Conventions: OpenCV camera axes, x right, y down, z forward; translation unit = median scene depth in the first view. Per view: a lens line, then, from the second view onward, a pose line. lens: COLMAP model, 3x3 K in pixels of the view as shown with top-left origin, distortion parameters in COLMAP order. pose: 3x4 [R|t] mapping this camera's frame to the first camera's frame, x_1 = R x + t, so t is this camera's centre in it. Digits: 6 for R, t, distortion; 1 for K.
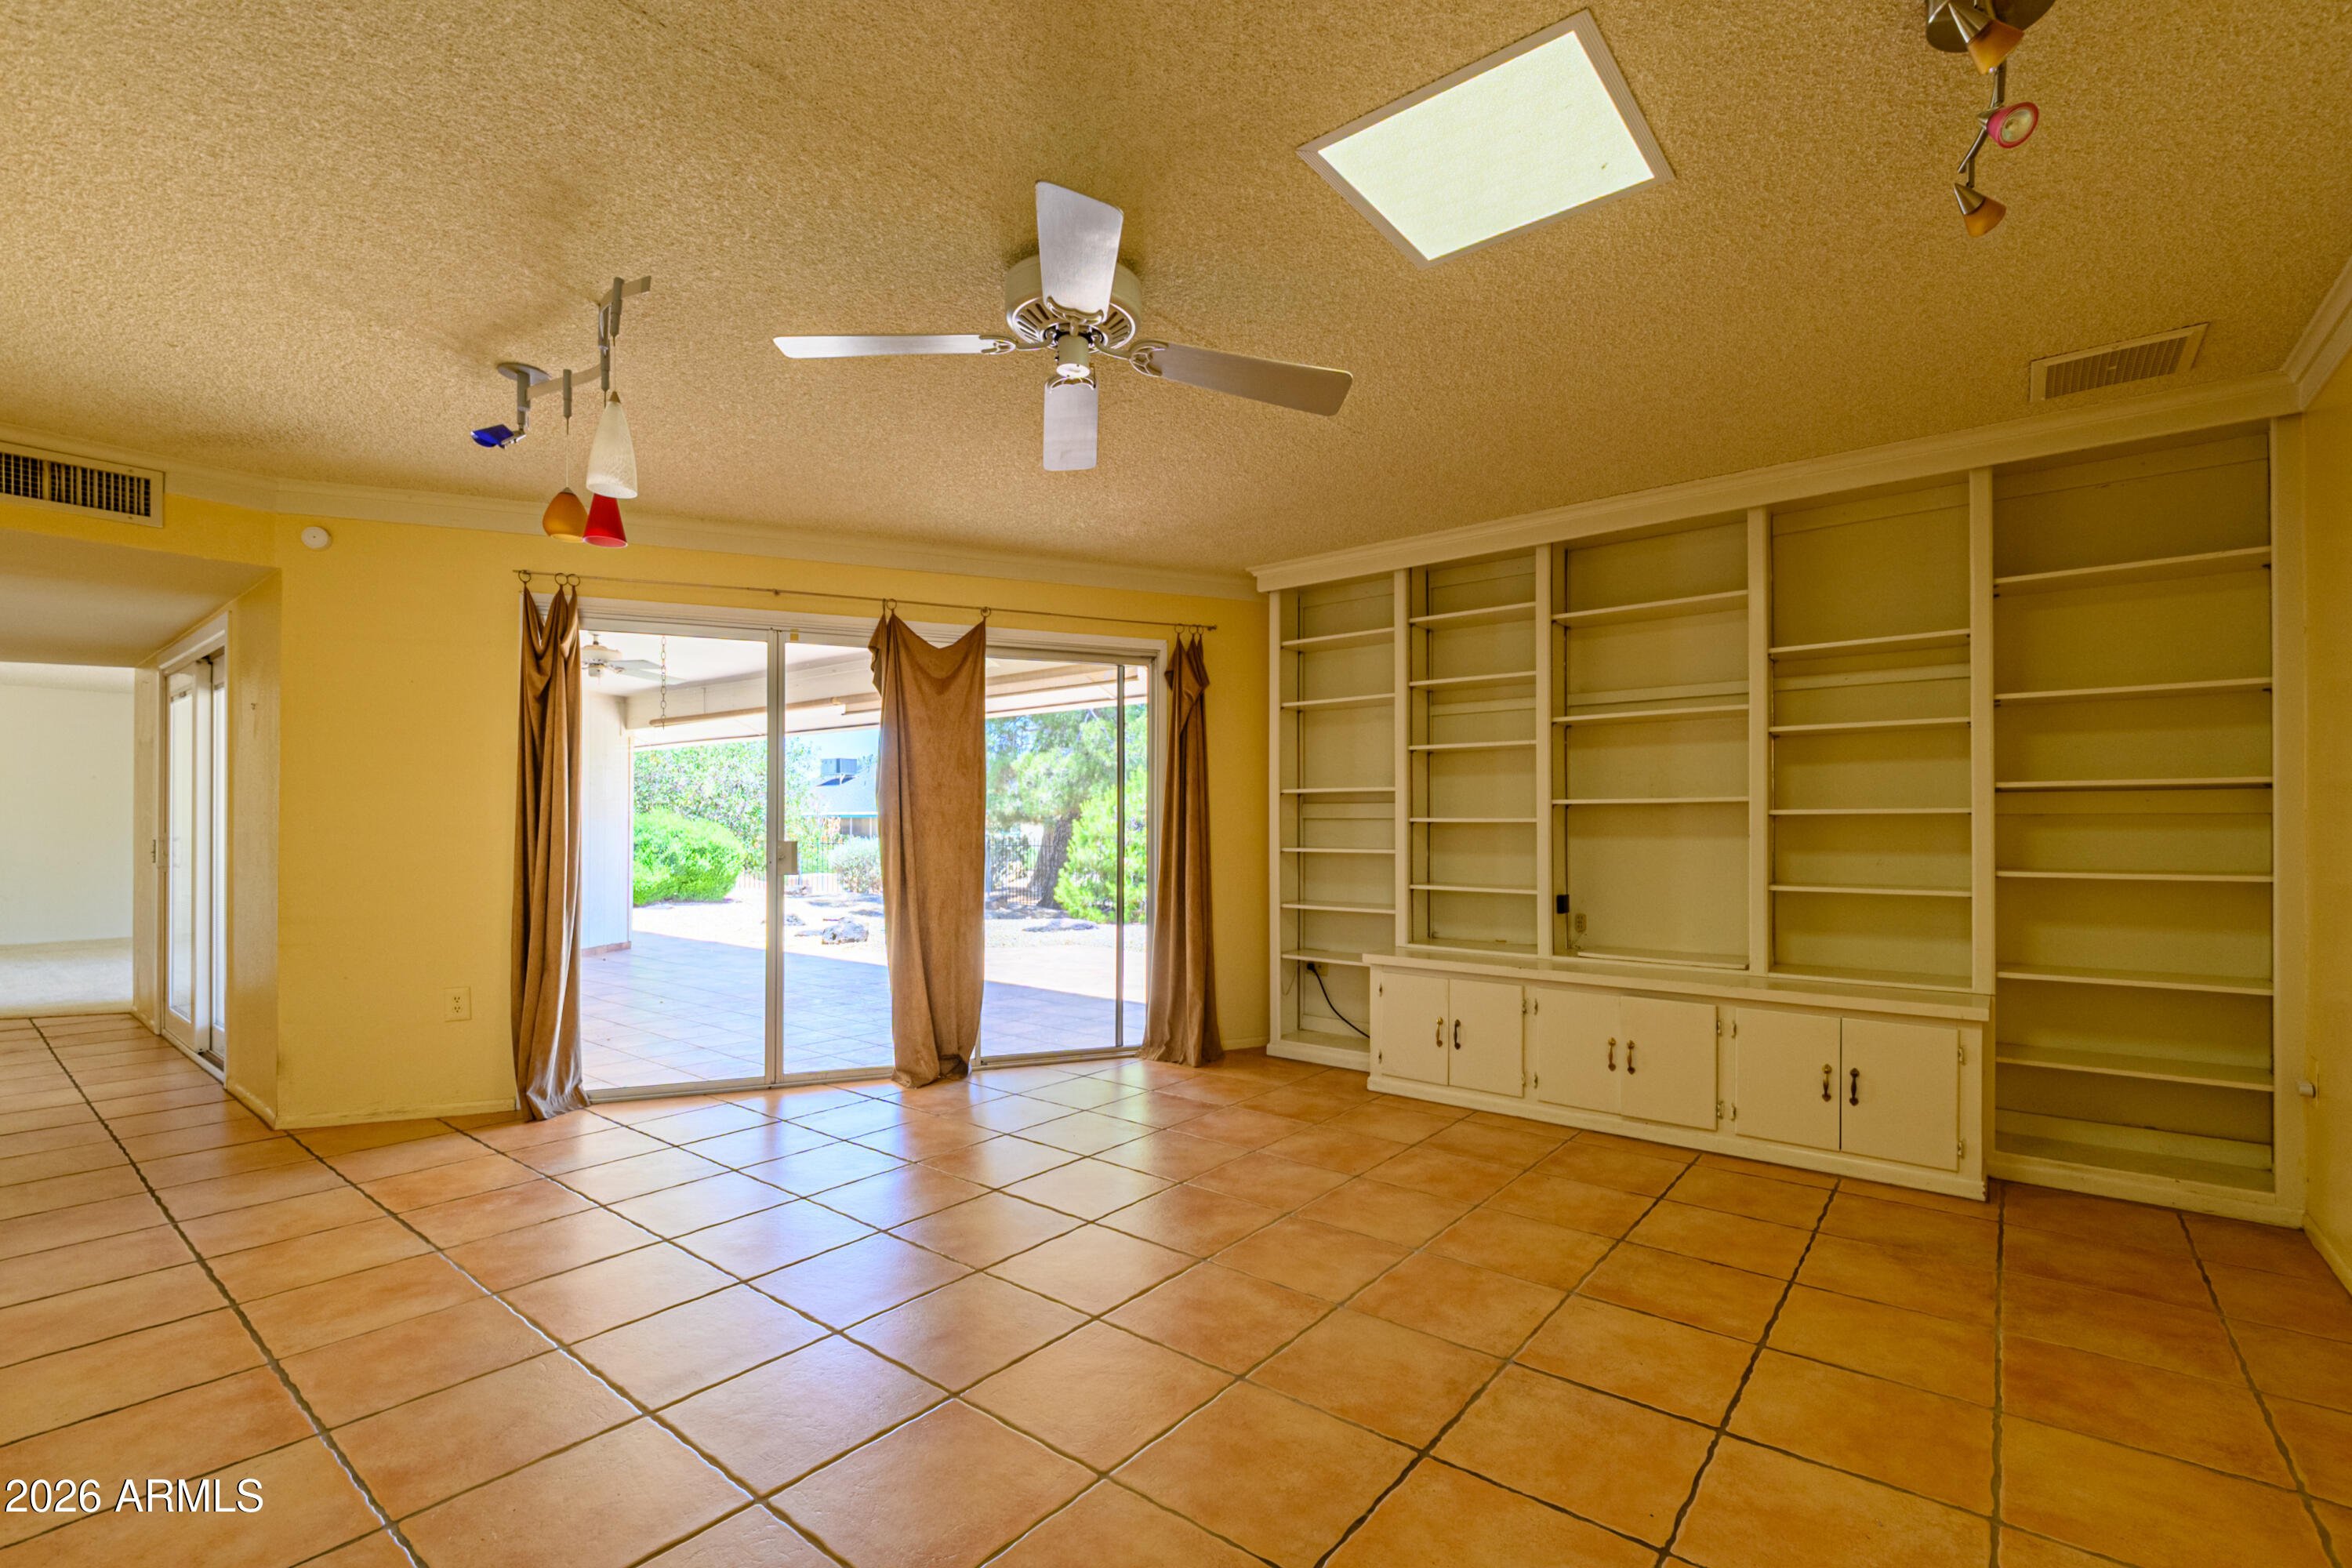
lens RADIAL K [[1028.1, 0, 1192.1], [0, 1028.1, 823.8], [0, 0, 1]] dist [0.004720, 0.000262]
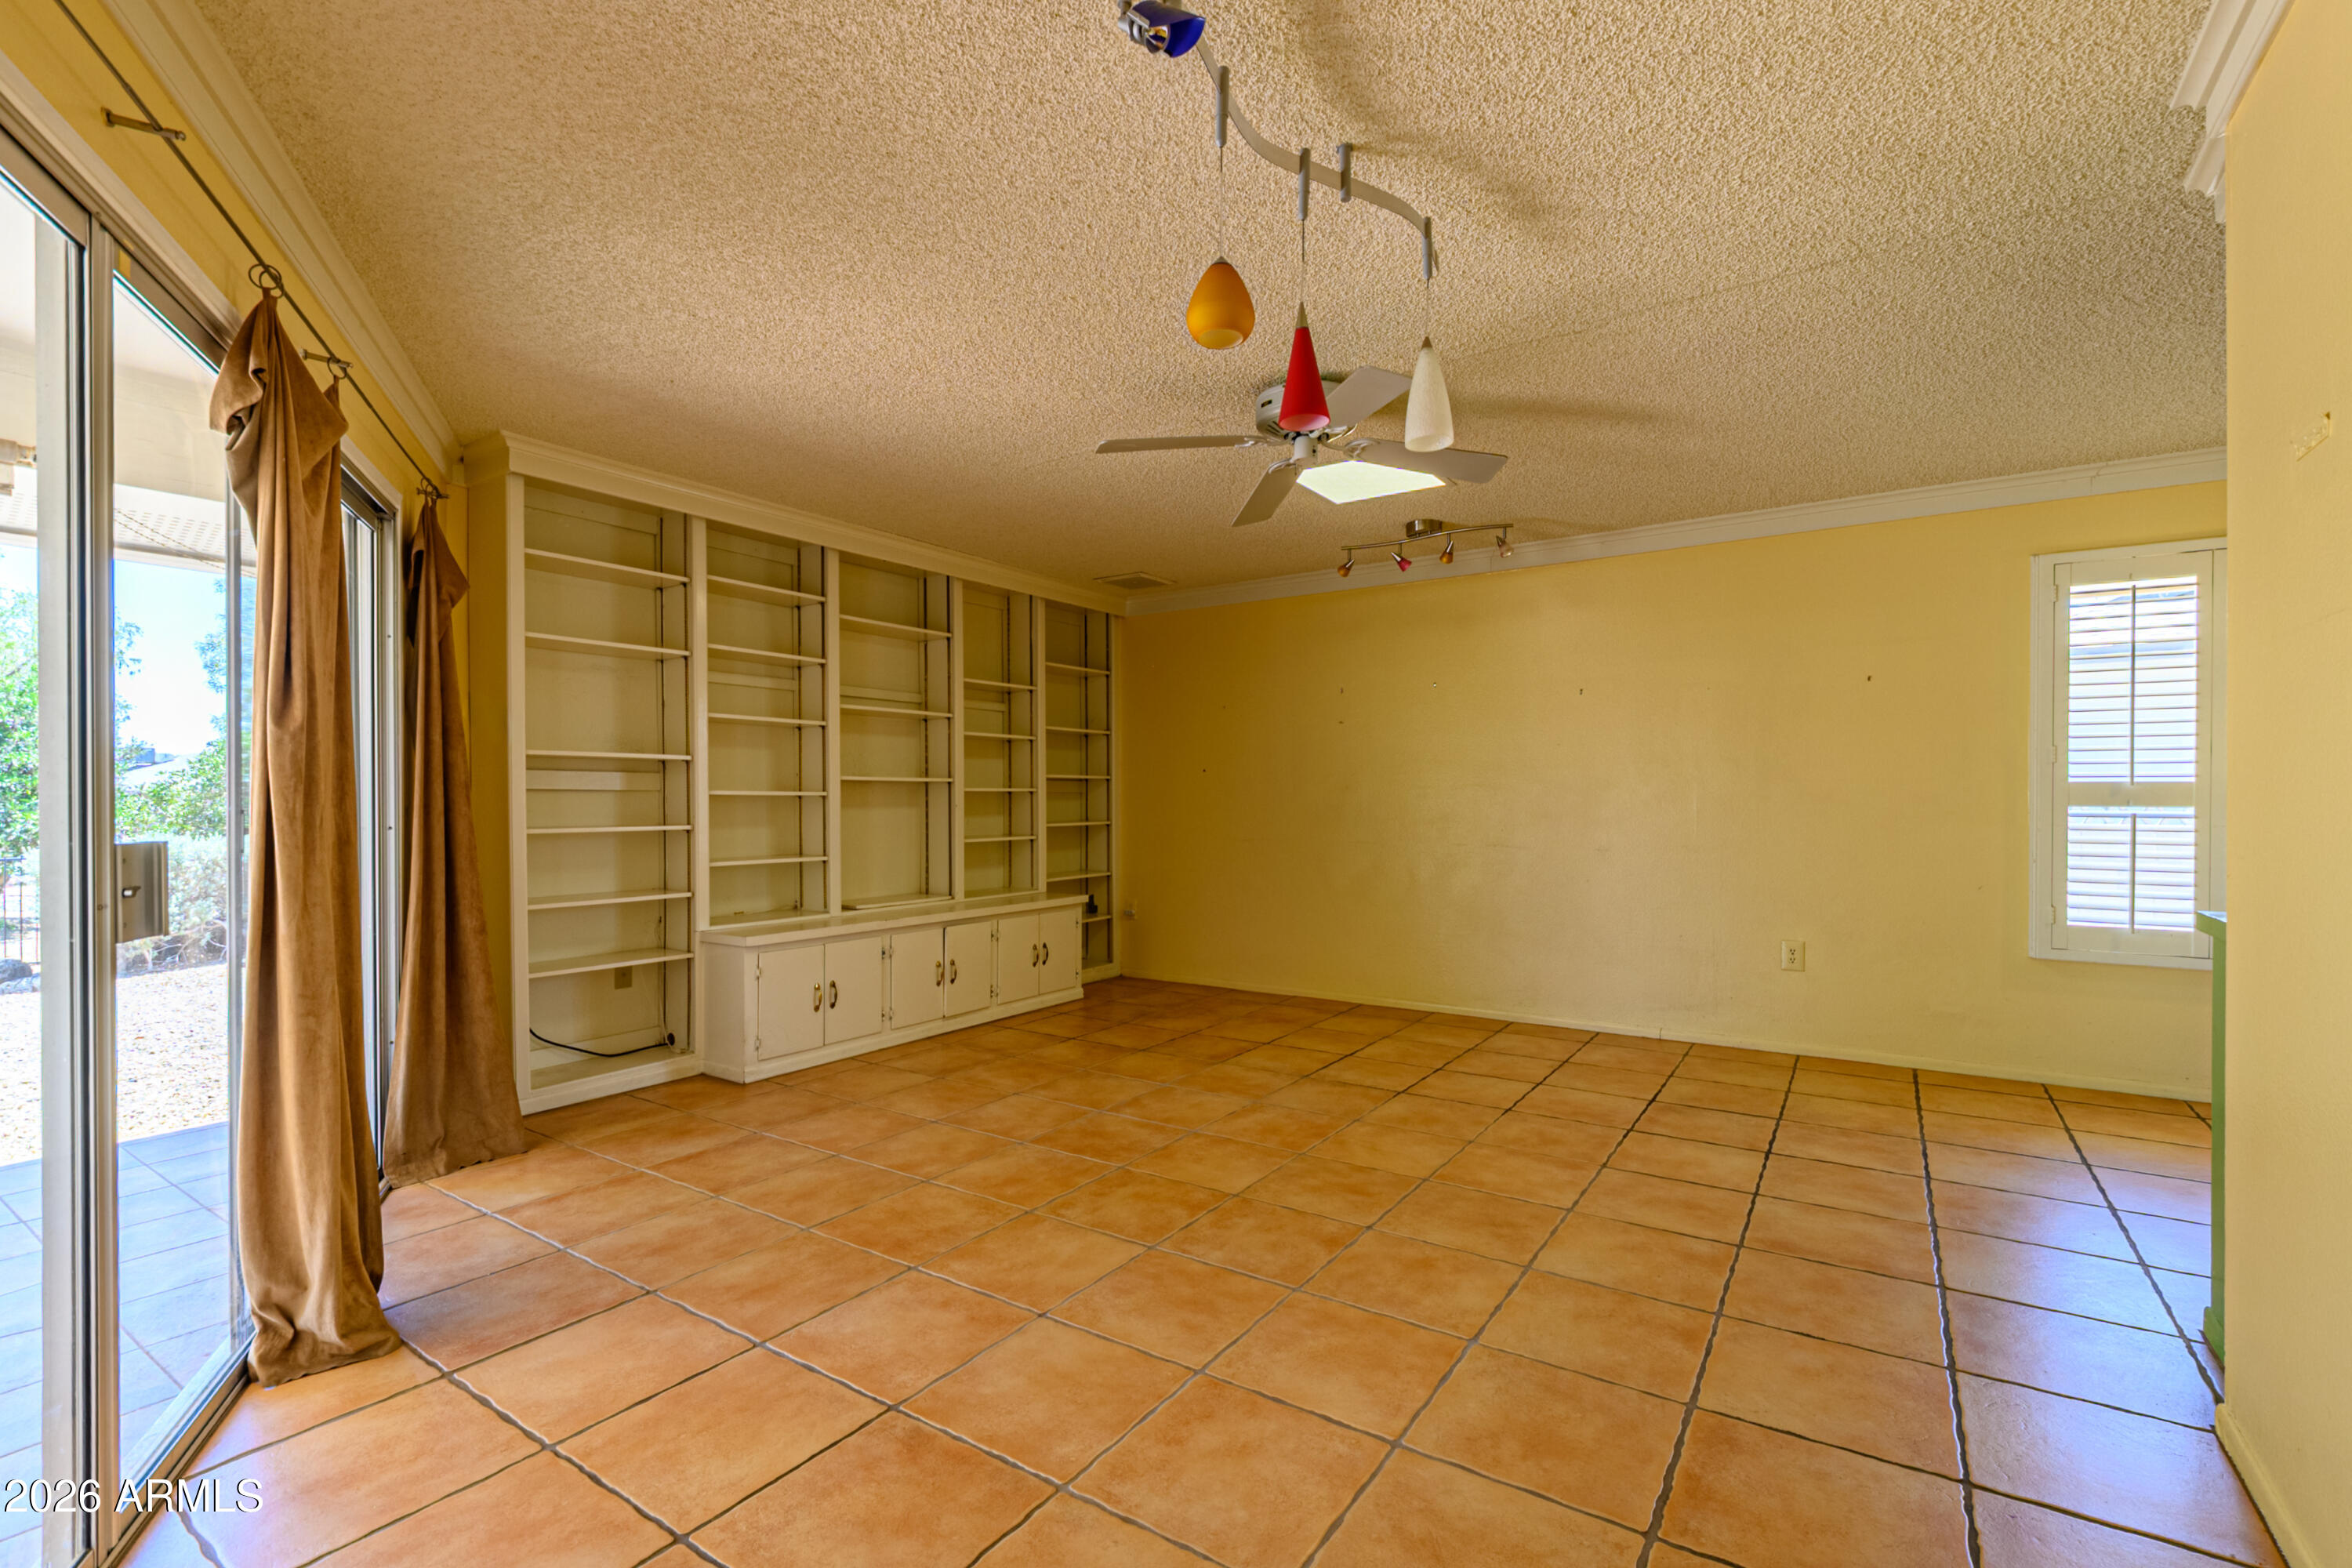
lens RADIAL K [[1028.1, 0, 1172.3], [0, 1028.1, 803.2], [0, 0, 1]] dist [0.004720, 0.000262]
pose [[-0.068342, -0.003838, 0.997655, -0.964794], [0.002765, 0.999988, 0.004036, 0.004111], [-0.997658, 0.003035, -0.068331, 0.842496]]
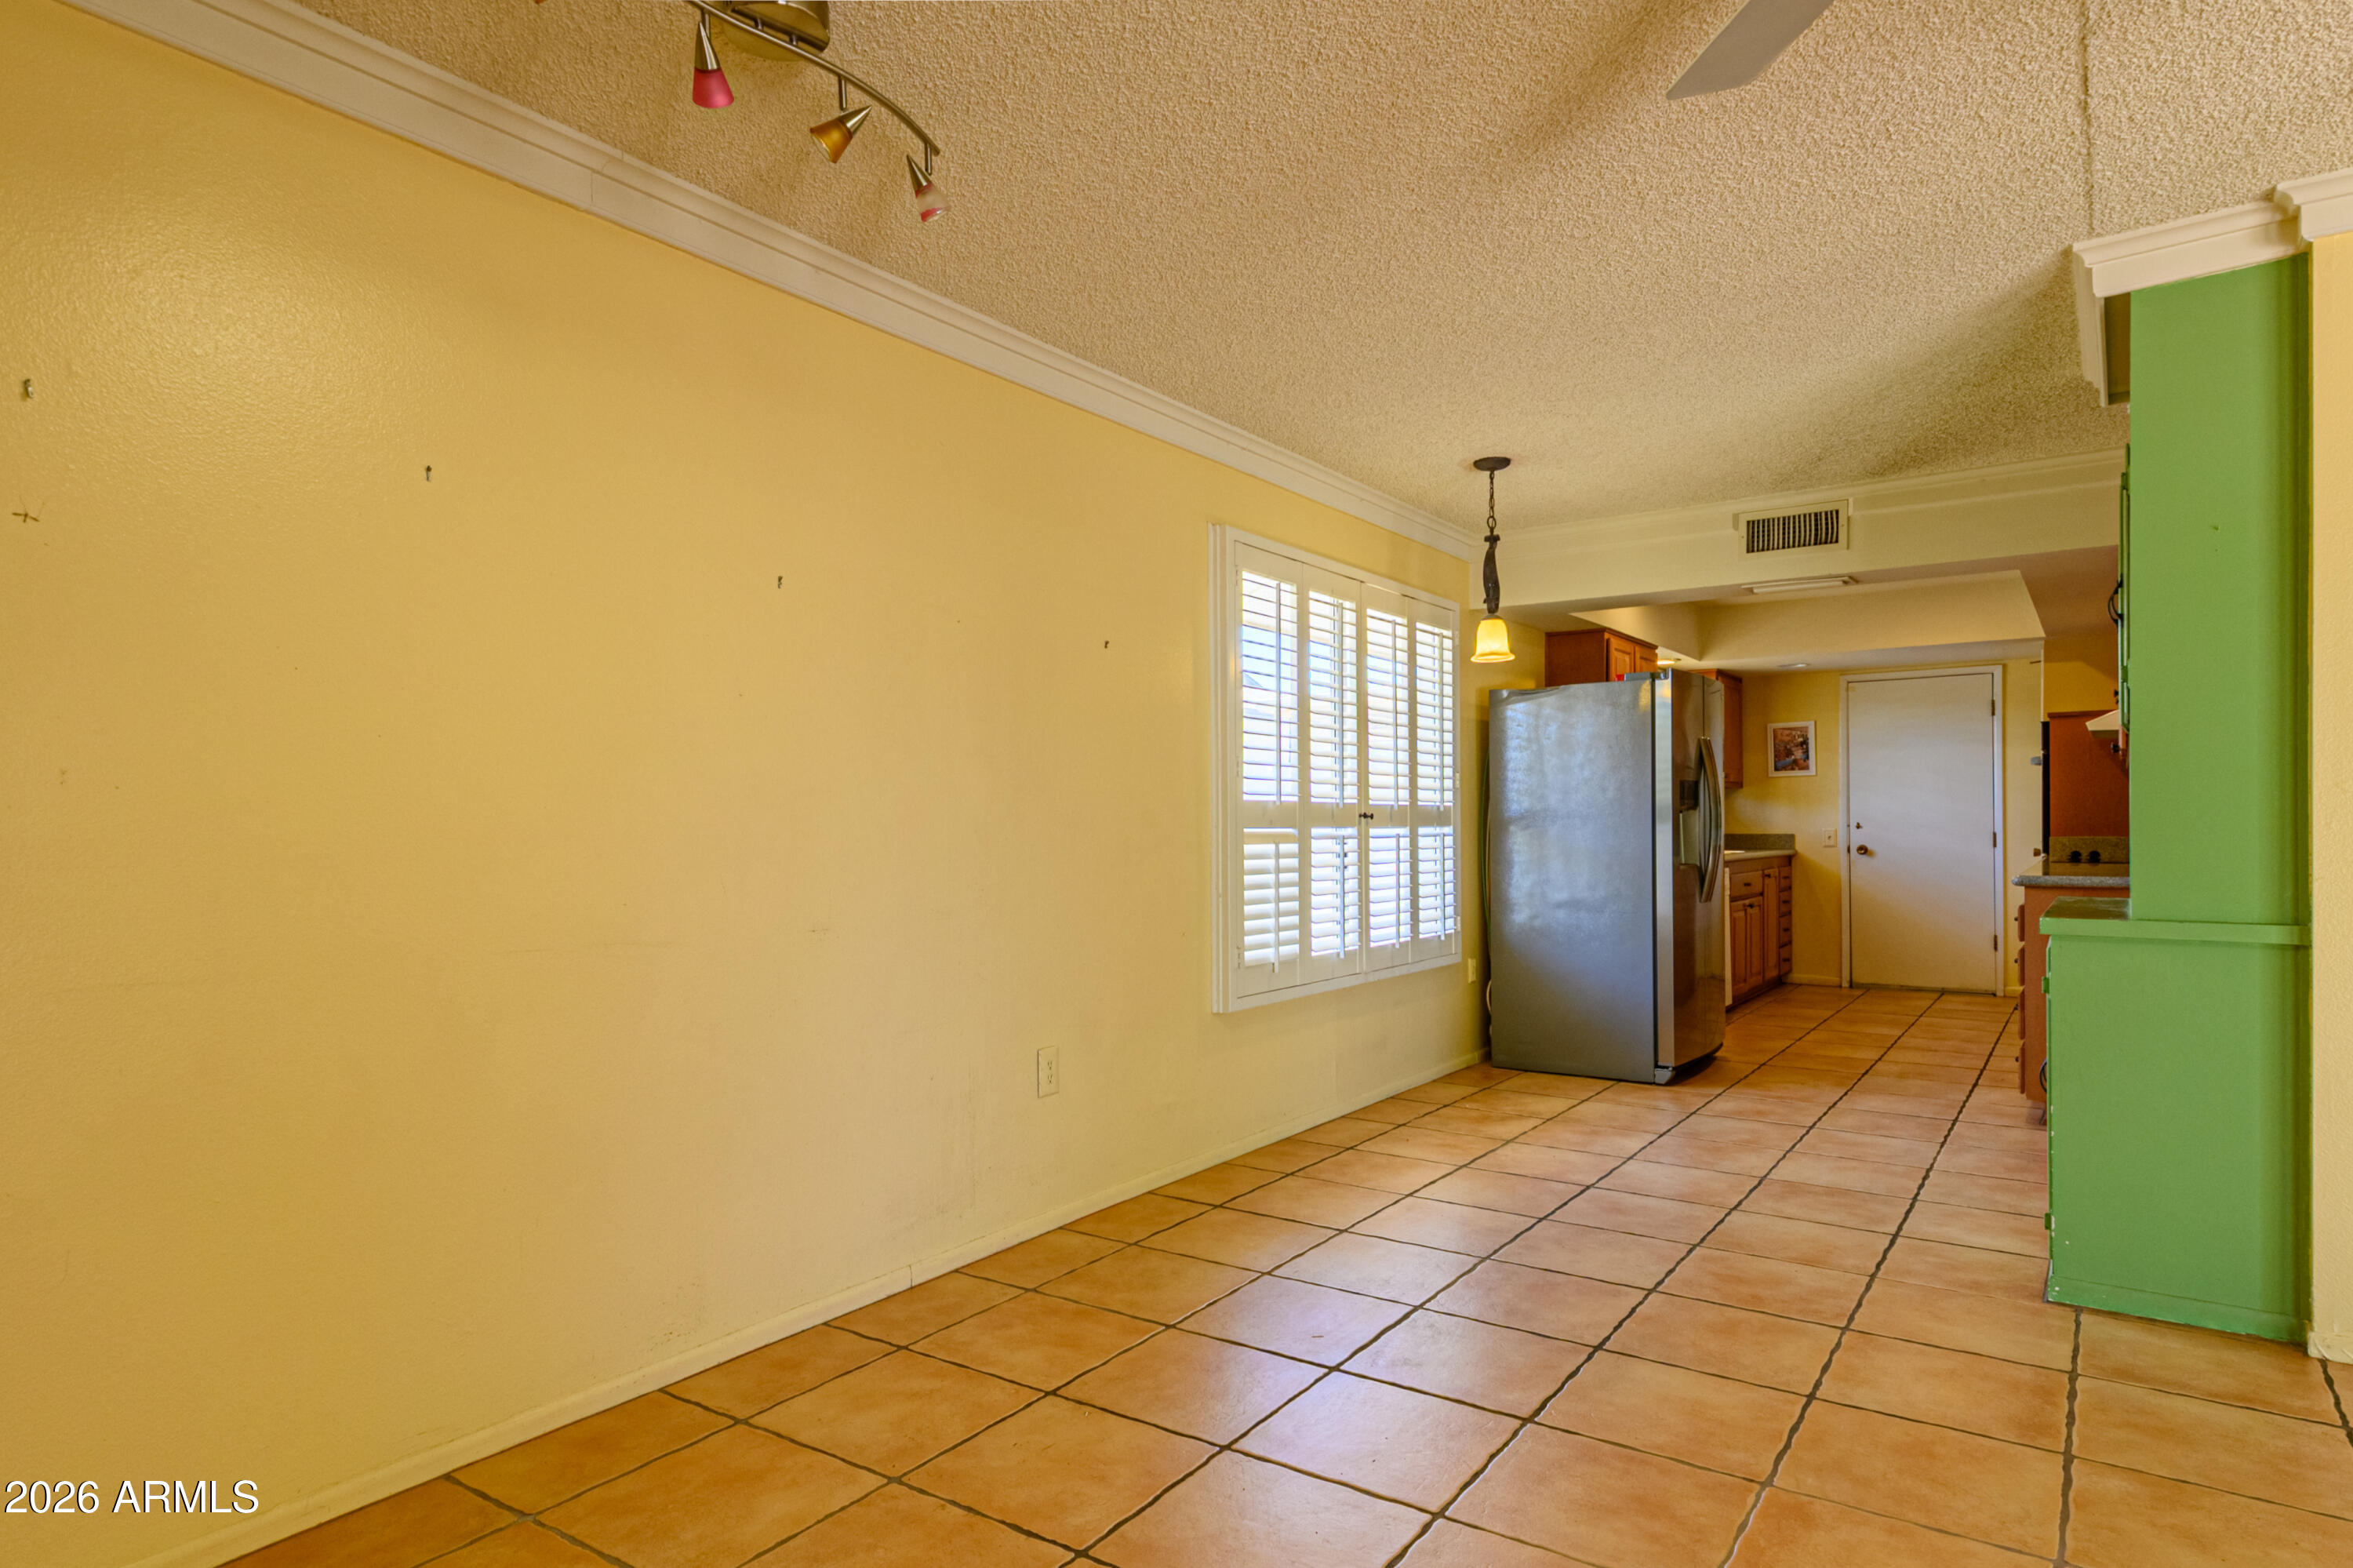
lens RADIAL K [[1351.6, 0, 1145.2], [0, 1351.6, 826.9], [0, 0, 1]] dist [0.000971, 0.001317]
pose [[-0.998479, 0.005771, -0.054839, 0.194127], [0.005467, 0.999969, 0.005704, 0.005997], [0.054871, 0.005396, -0.998479, 1.027111]]
